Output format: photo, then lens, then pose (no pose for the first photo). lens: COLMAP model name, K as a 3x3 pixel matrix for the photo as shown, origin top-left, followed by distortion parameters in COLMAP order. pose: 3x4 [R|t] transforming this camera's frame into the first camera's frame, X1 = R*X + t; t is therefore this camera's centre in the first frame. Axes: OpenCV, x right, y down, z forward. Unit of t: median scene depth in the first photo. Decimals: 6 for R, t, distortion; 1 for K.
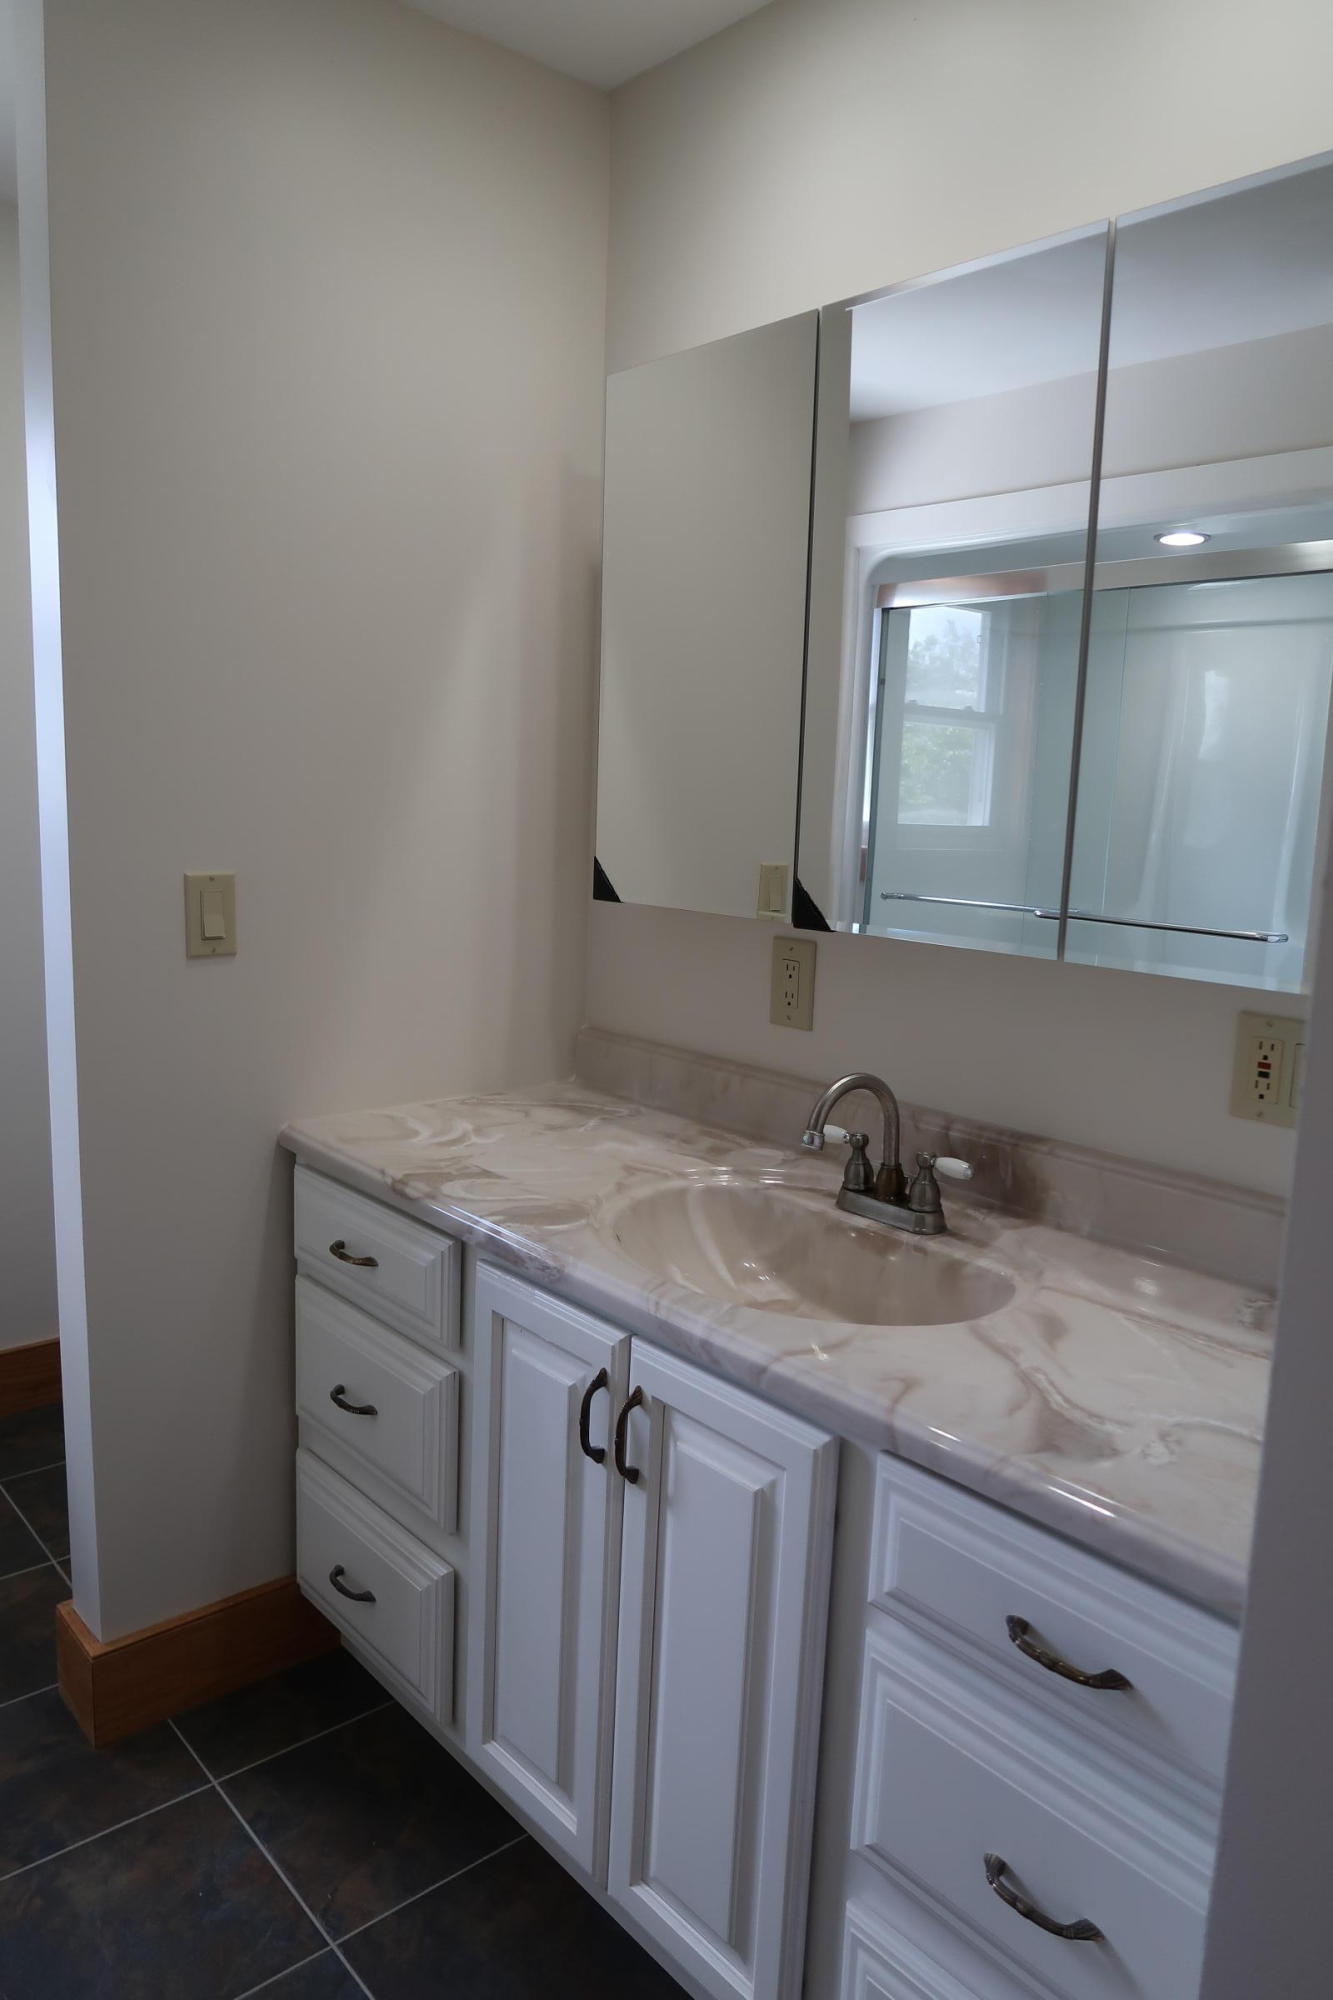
lens RADIAL K [[1421.8, 0, 666.5], [0, 1421.8, 1000.0], [0, 0, 1]] dist [-0.010372, -0.002029]
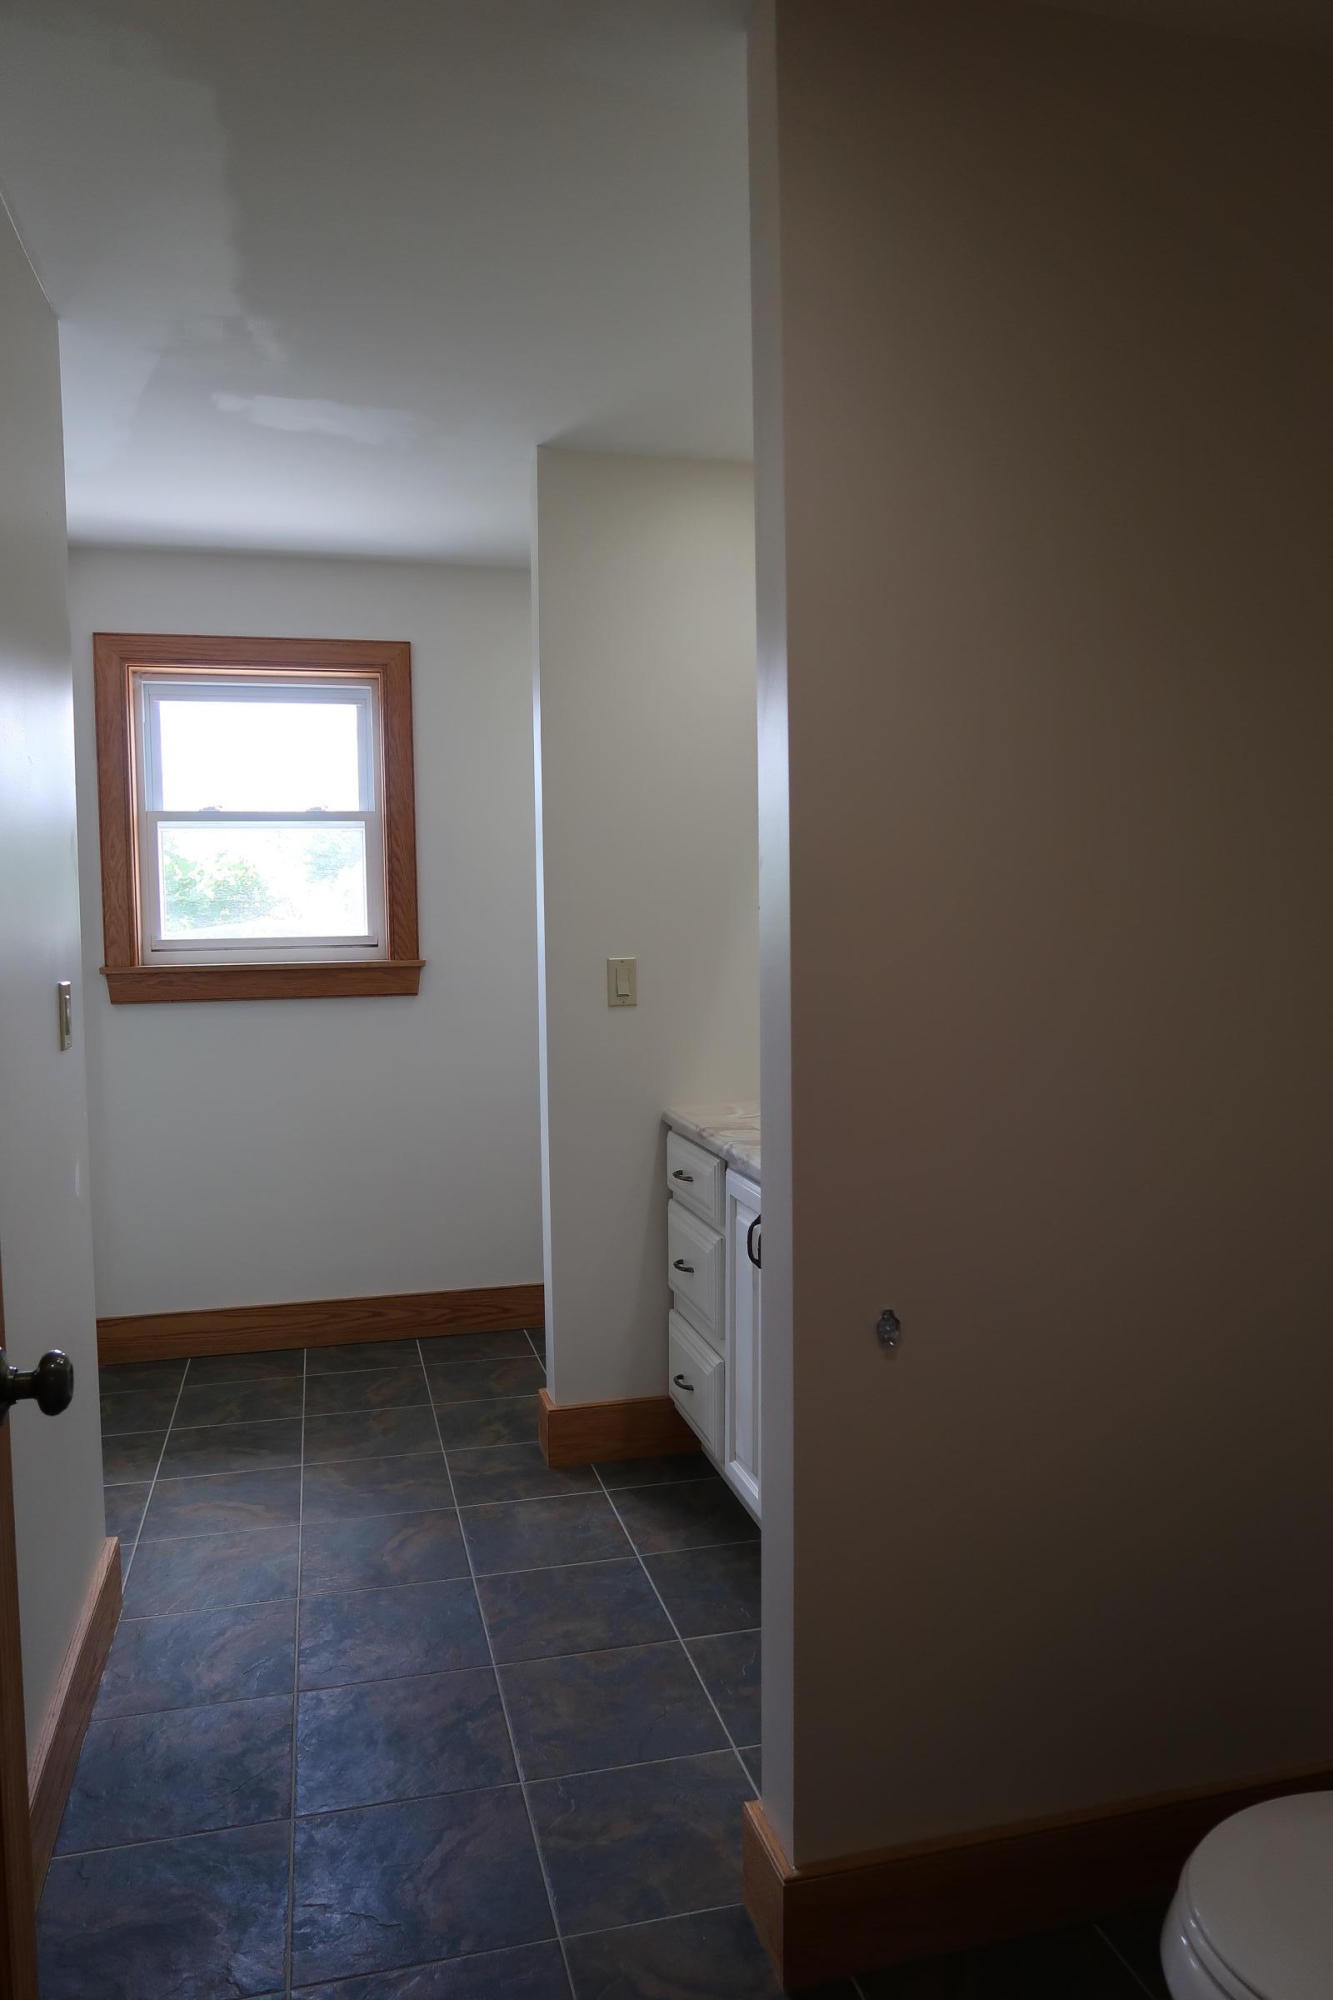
lens RADIAL K [[1421.8, 0, 666.5], [0, 1421.8, 1000.0], [0, 0, 1]] dist [-0.010372, -0.002029]
pose [[0.897608, -0.007614, -0.440730, 0.509269], [-0.037671, 0.994868, -0.093908, 0.126171], [0.439183, 0.100895, 0.892714, -0.555865]]
